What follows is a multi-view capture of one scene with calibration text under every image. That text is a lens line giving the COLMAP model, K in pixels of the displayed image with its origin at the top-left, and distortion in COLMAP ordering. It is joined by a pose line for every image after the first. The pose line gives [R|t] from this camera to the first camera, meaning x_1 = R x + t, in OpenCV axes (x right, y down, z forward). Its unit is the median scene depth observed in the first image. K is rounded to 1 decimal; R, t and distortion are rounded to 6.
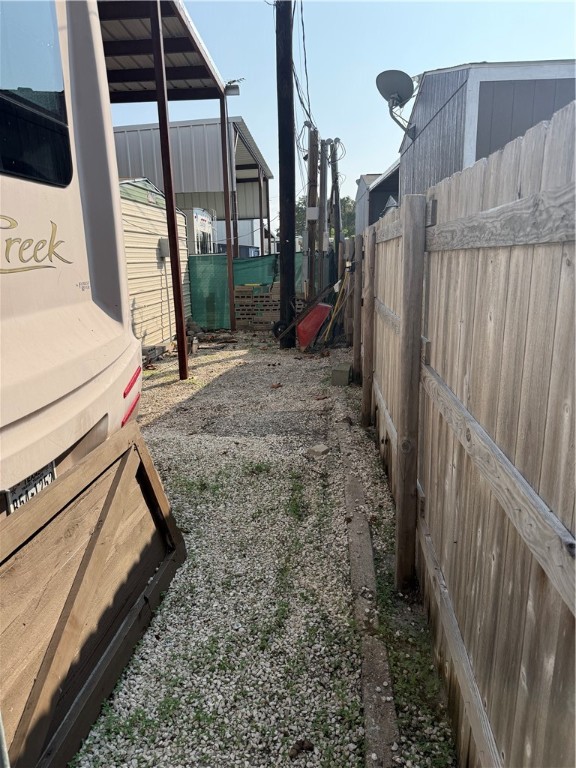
lens RADIAL K [[545.5, 0, 281.7], [0, 545.5, 391.6], [0, 0, 1]] dist [0.143870, -0.272204]
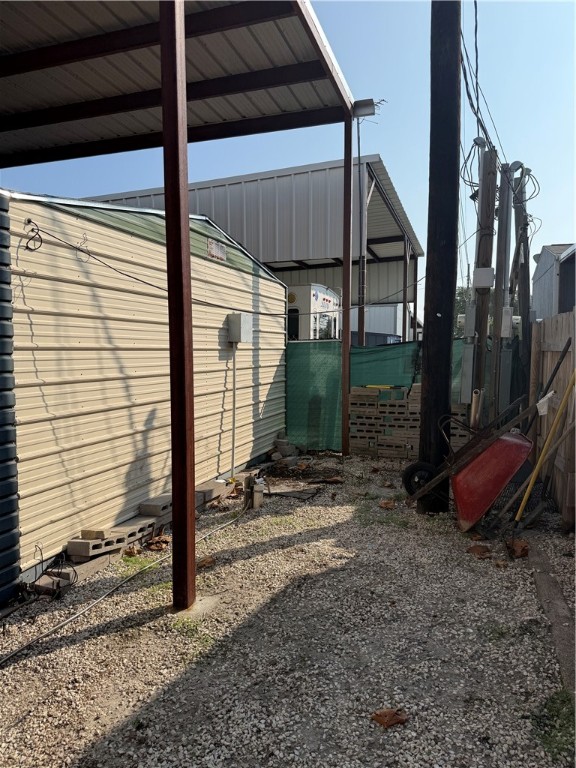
lens RADIAL K [[538.1, 0, 288.0], [0, 538.1, 384.0], [0, 0, 1]] dist [0.137261, -0.260832]
pose [[0.966812, 0.039211, -0.252463, 0.004112], [-0.082599, 0.983058, -0.163629, -0.093517], [0.241770, 0.179052, 0.953671, 0.405259]]
